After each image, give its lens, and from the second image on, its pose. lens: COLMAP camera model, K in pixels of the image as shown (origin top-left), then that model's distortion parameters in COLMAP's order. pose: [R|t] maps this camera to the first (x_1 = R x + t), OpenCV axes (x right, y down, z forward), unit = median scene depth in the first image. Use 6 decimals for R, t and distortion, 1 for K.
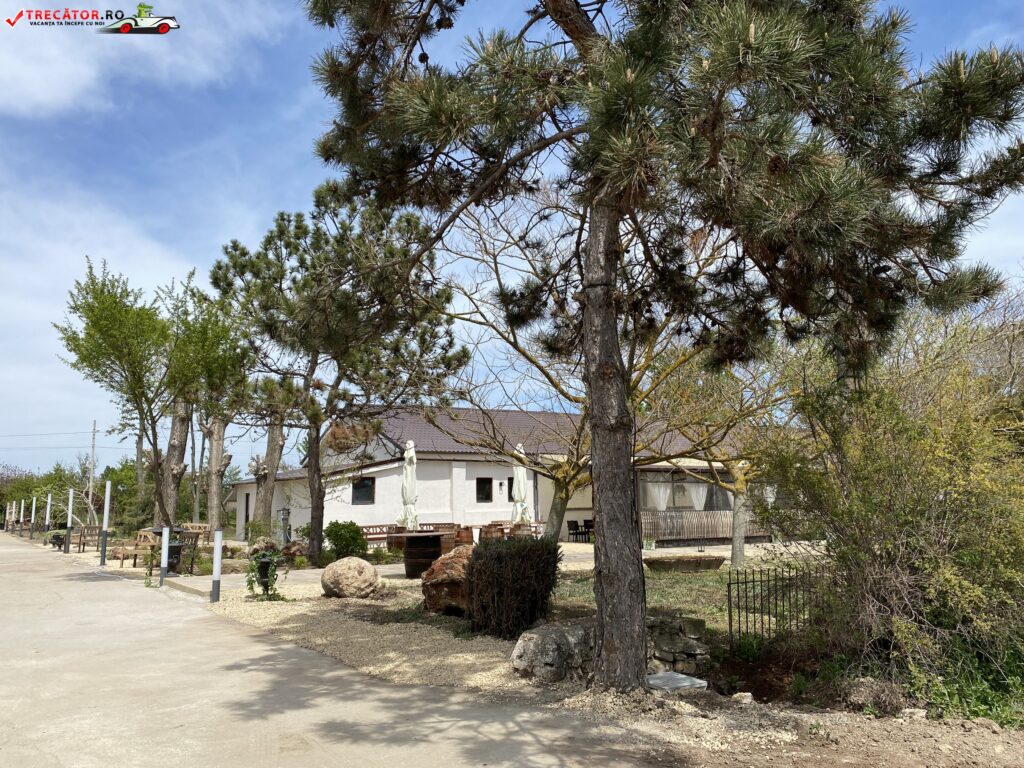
lens RADIAL K [[759.6, 0, 512.0], [0, 759.6, 384.0], [0, 0, 1]] dist [0.095611, -0.053451]
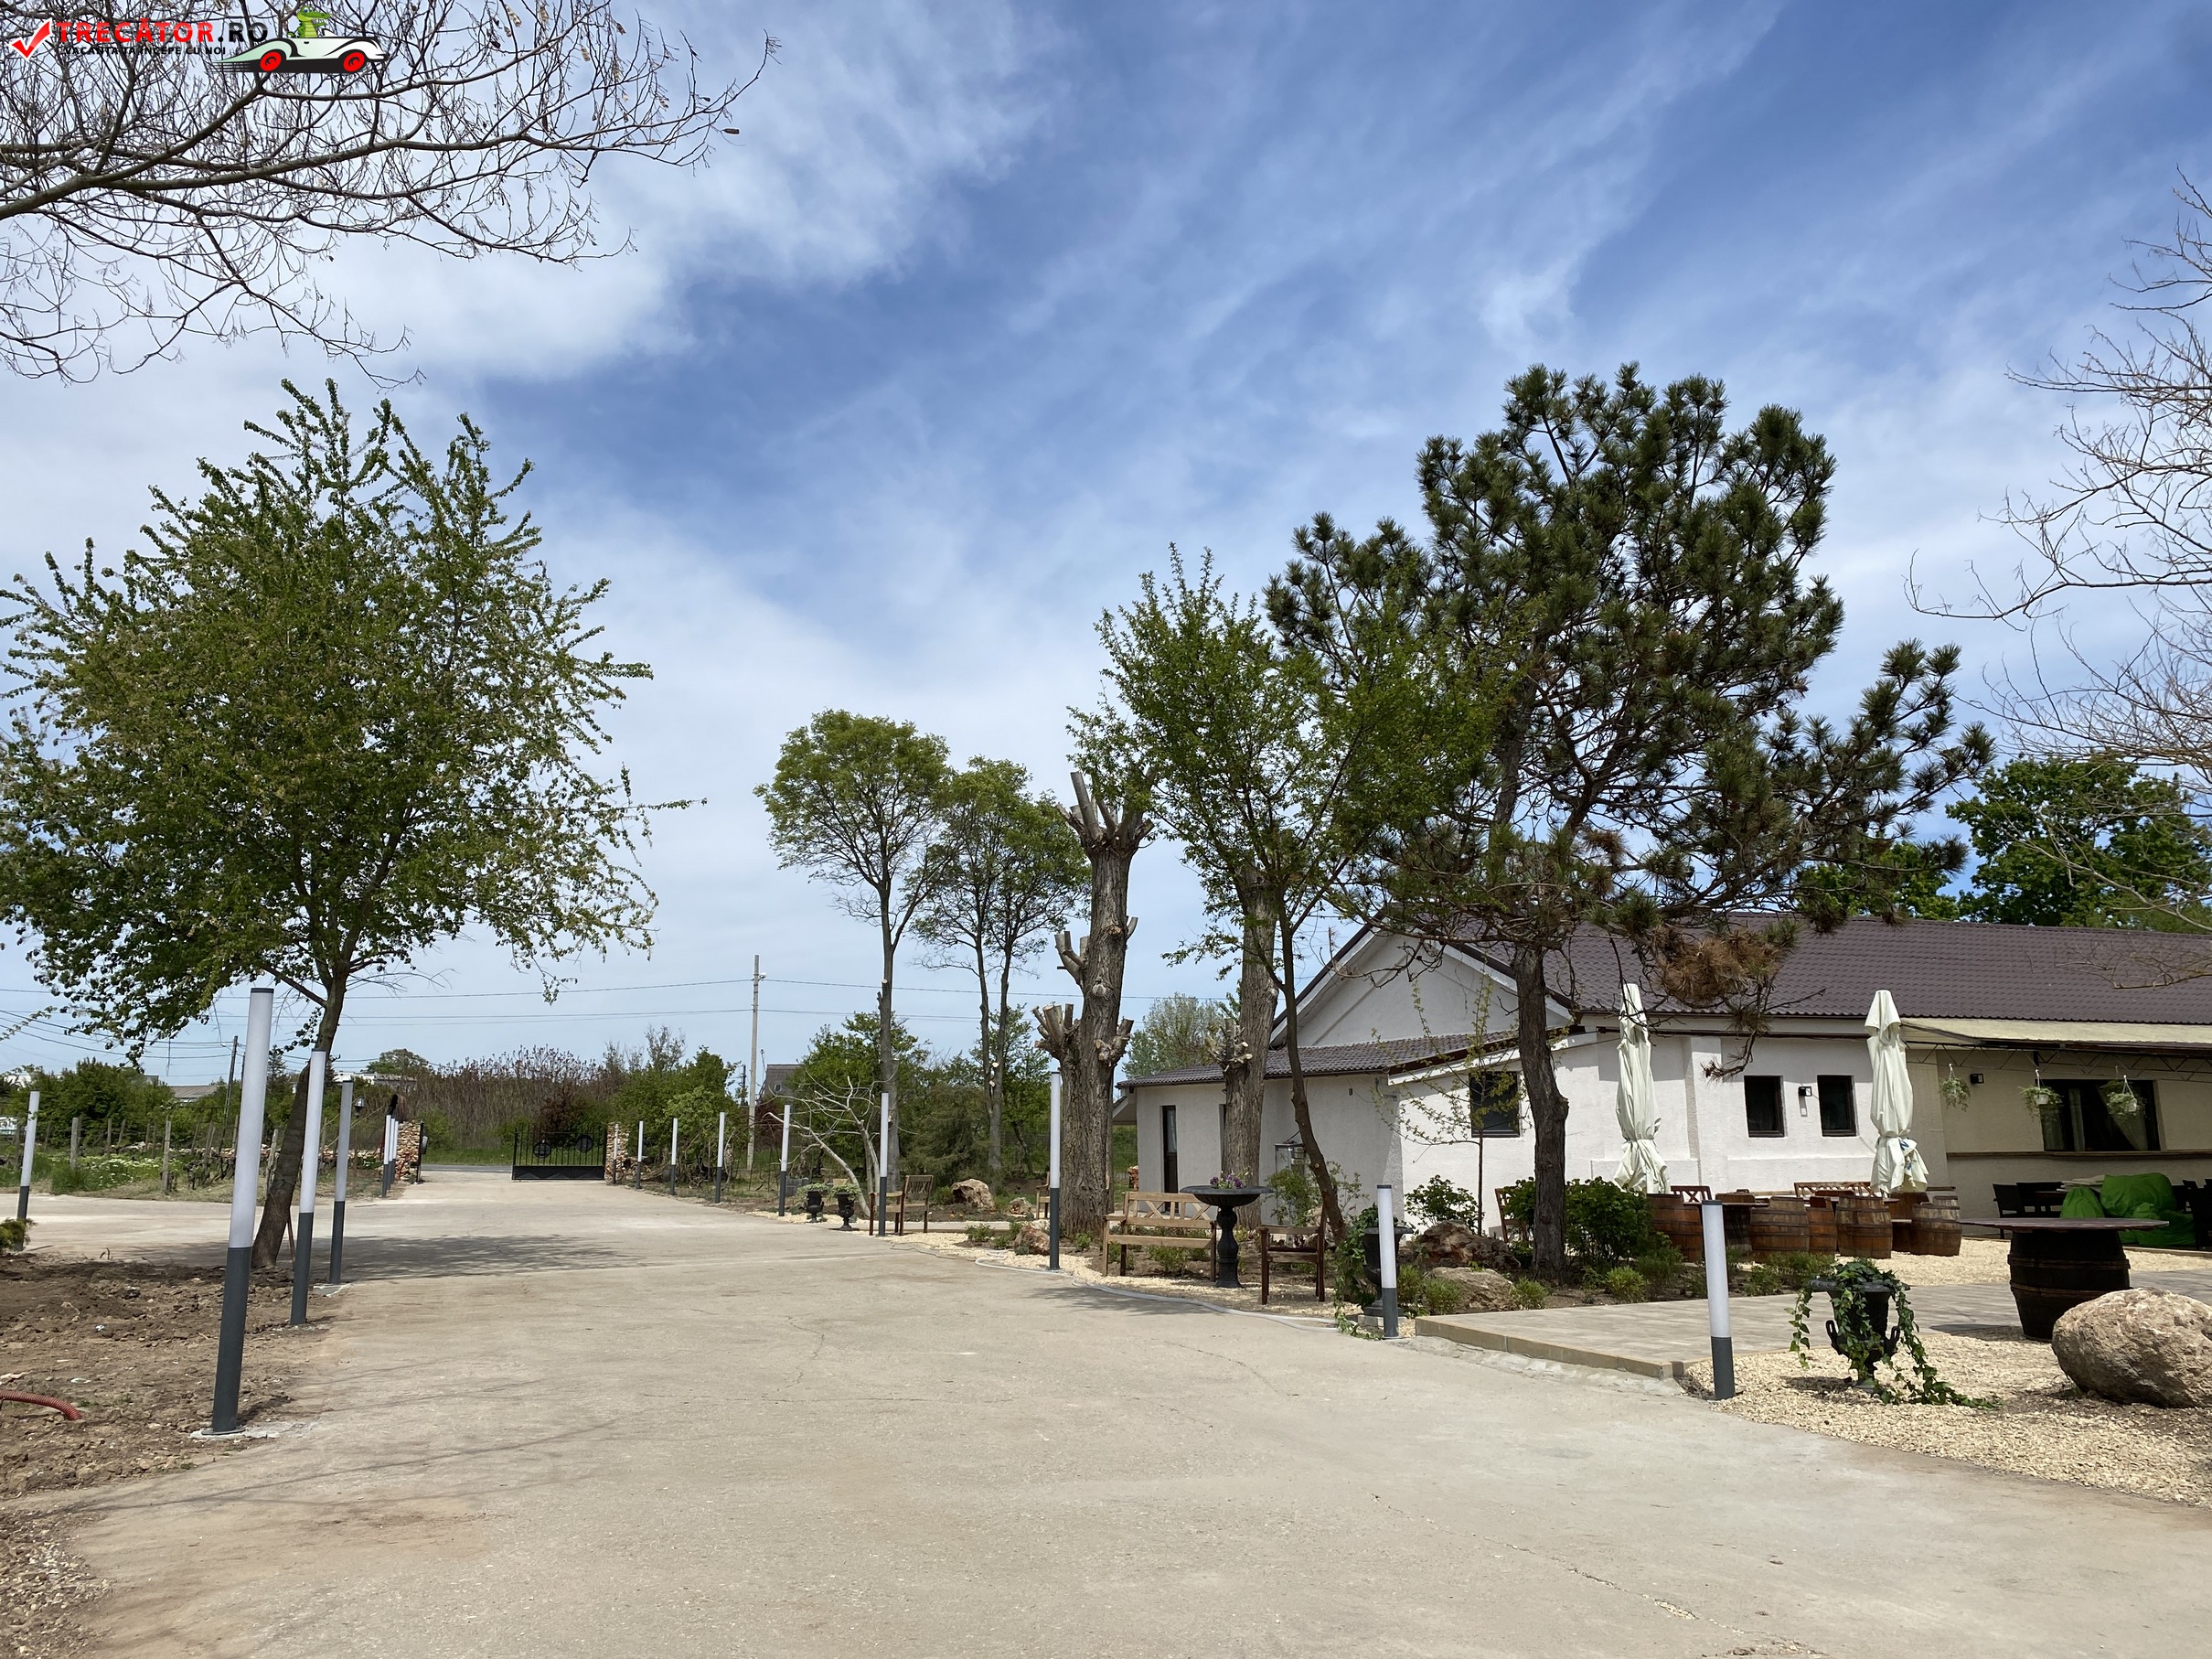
lens RADIAL K [[1641.0, 0, 1106.0], [0, 1641.0, 829.5], [0, 0, 1]] dist [0.095611, -0.053451]
pose [[0.978138, -0.032294, -0.205436, -0.193164], [0.026378, 0.999156, -0.031473, 0.009959], [0.206279, 0.025366, 0.978164, 0.049988]]
